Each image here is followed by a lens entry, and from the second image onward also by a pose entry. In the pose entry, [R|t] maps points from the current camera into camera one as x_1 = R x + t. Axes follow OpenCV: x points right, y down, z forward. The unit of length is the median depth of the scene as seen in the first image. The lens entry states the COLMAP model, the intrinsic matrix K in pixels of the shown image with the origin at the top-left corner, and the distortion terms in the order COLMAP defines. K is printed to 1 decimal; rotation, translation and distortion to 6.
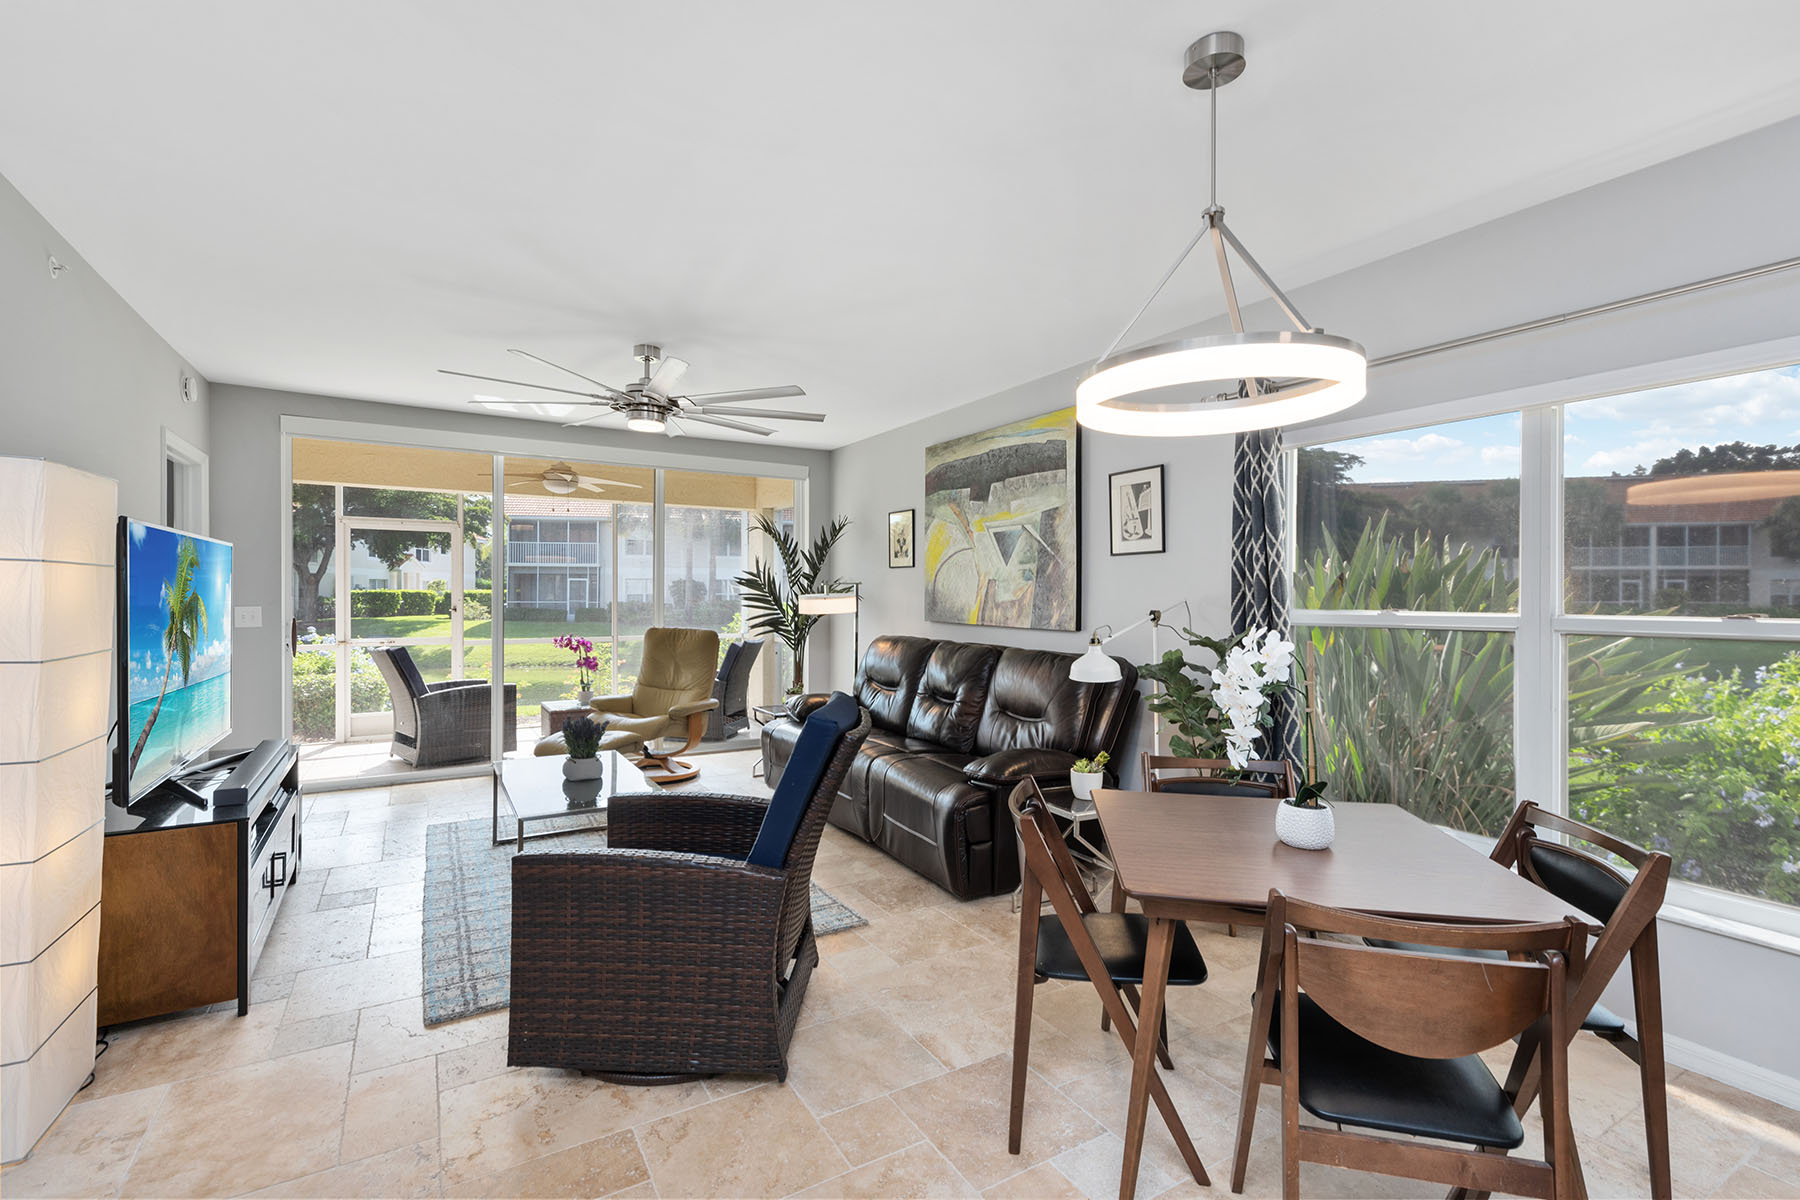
lens RADIAL K [[797.7, 0, 911.5], [0, 797.7, 594.8], [0, 0, 1]] dist [0.006930, -0.000725]
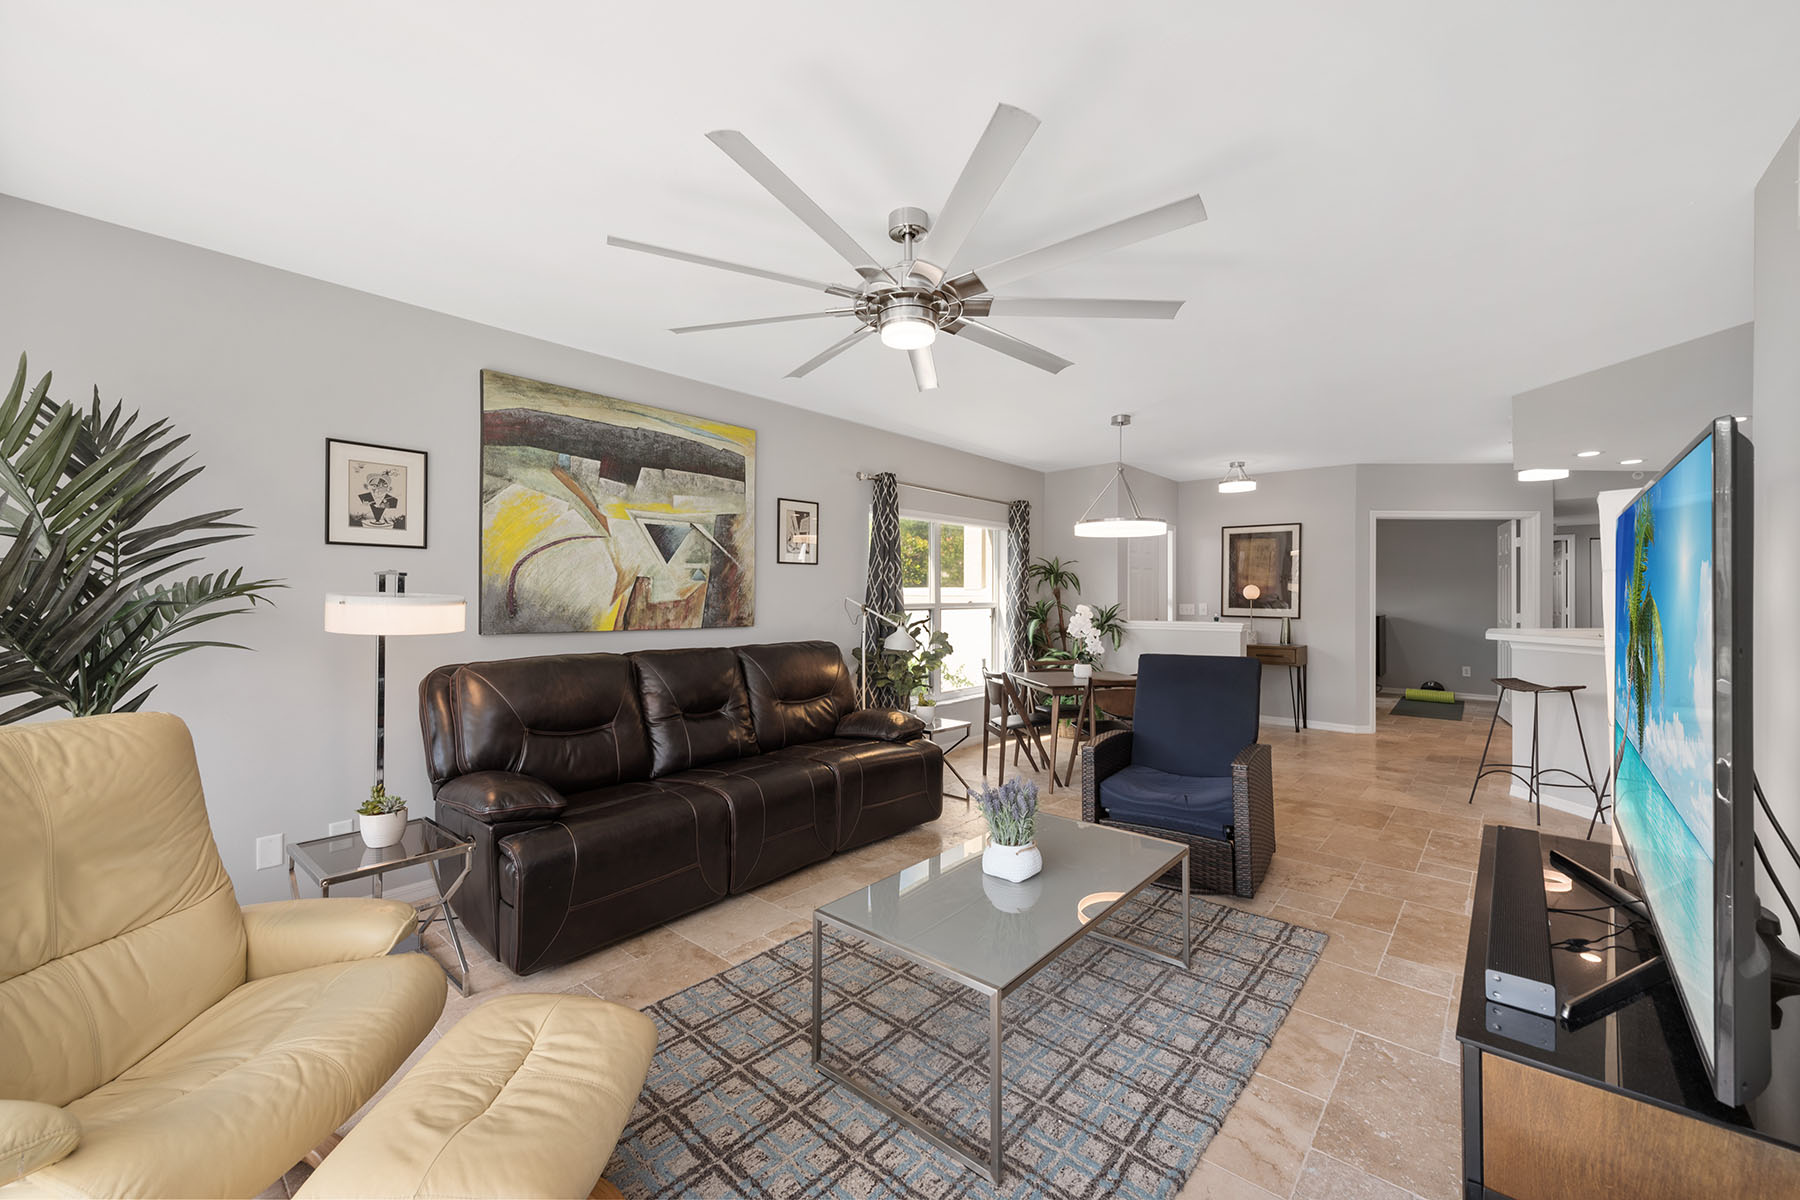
lens RADIAL K [[718.9, 0, 887.7], [0, 718.9, 593.8], [0, 0, 1]] dist [0.012733, 0.000588]
pose [[-0.295973, 0.007890, 0.955164, -3.623872], [0.005451, 0.999964, -0.006571, 0.026896], [-0.955181, 0.003261, -0.296006, 4.858684]]
